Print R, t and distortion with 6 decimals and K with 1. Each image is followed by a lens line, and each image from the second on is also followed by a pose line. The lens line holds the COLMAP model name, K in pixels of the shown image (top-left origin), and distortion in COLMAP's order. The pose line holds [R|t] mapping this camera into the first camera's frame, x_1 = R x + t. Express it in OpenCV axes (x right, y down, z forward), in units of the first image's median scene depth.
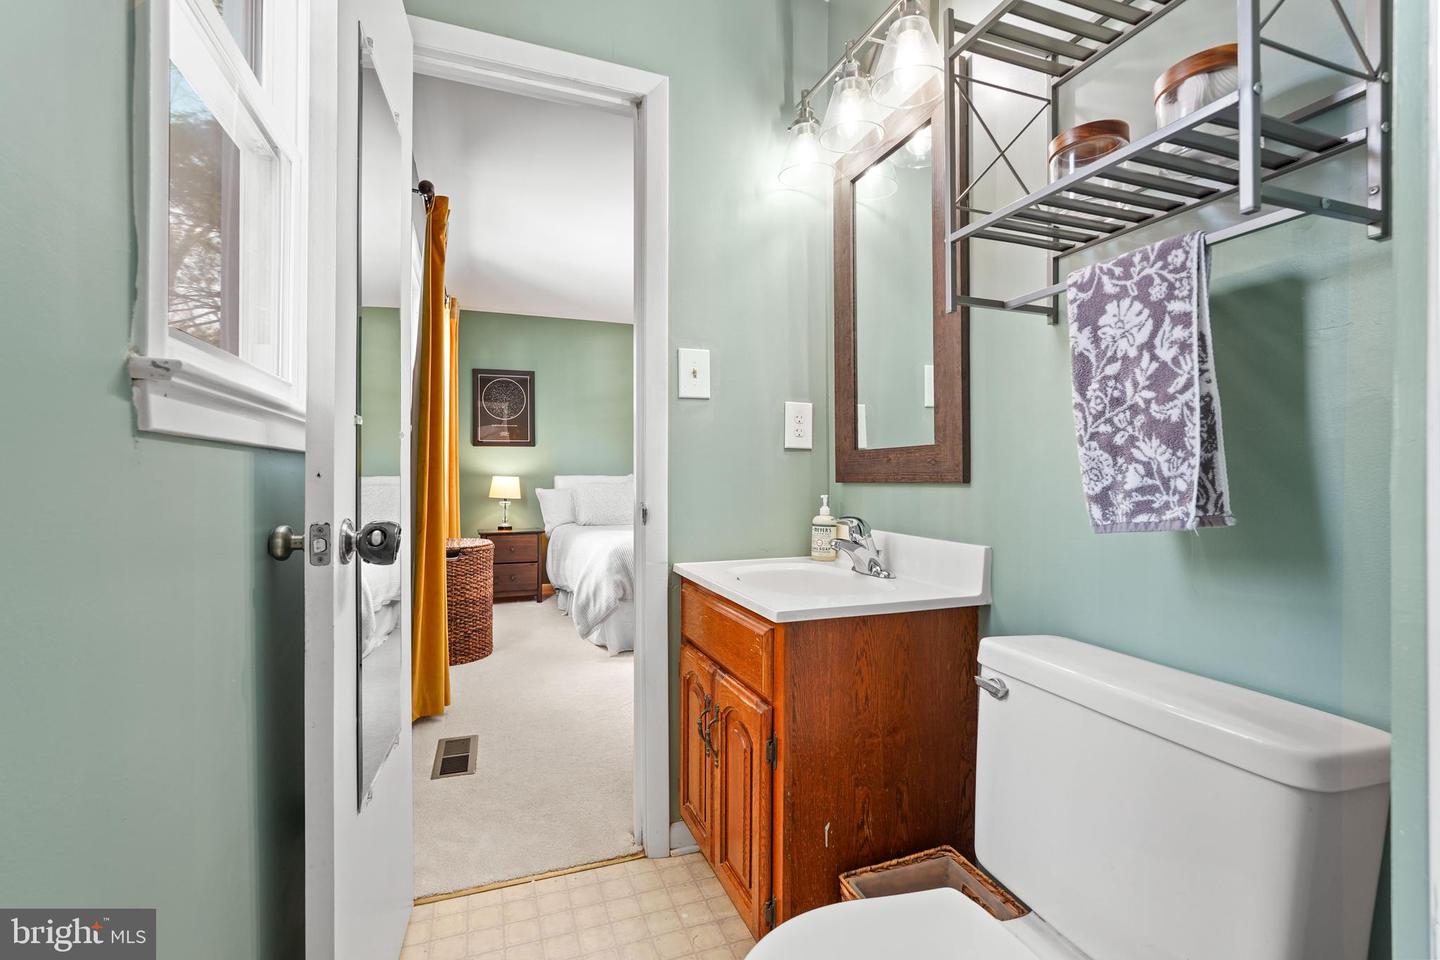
lens RADIAL K [[643.1, 0, 718.4], [0, 643.1, 473.9], [0, 0, 1]] dist [-0.007734, 0.004275]
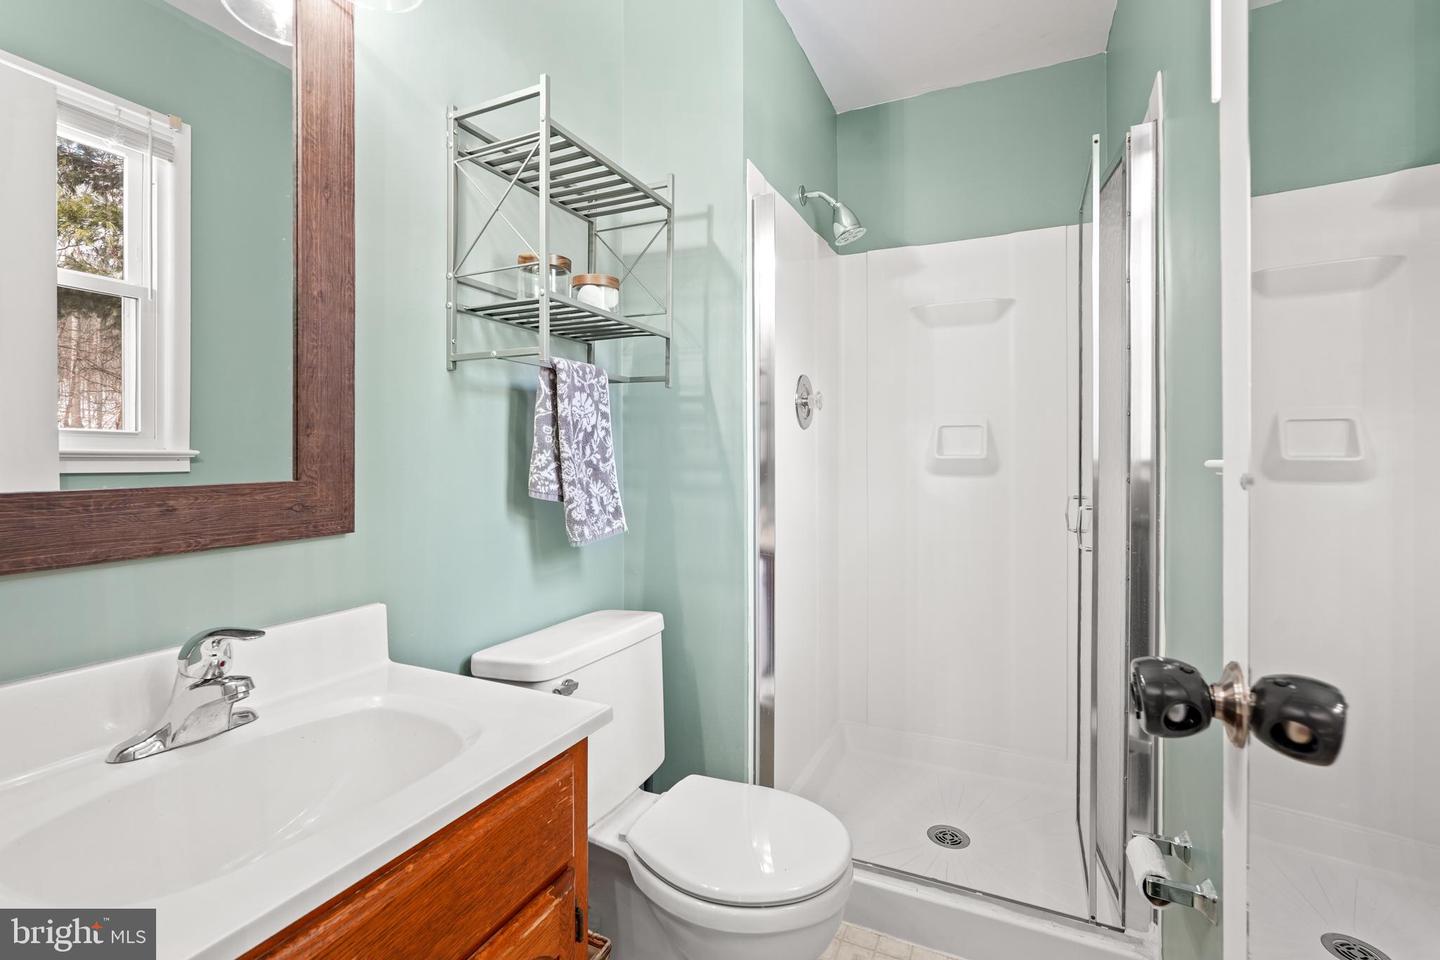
lens RADIAL K [[643.1, 0, 719.2], [0, 643.1, 454.8], [0, 0, 1]] dist [-0.007734, 0.004275]
pose [[-0.688590, -0.000785, 0.725151, -0.755039], [-0.004633, 0.999984, -0.003316, -0.121854], [-0.725136, -0.005643, -0.688582, 1.899168]]
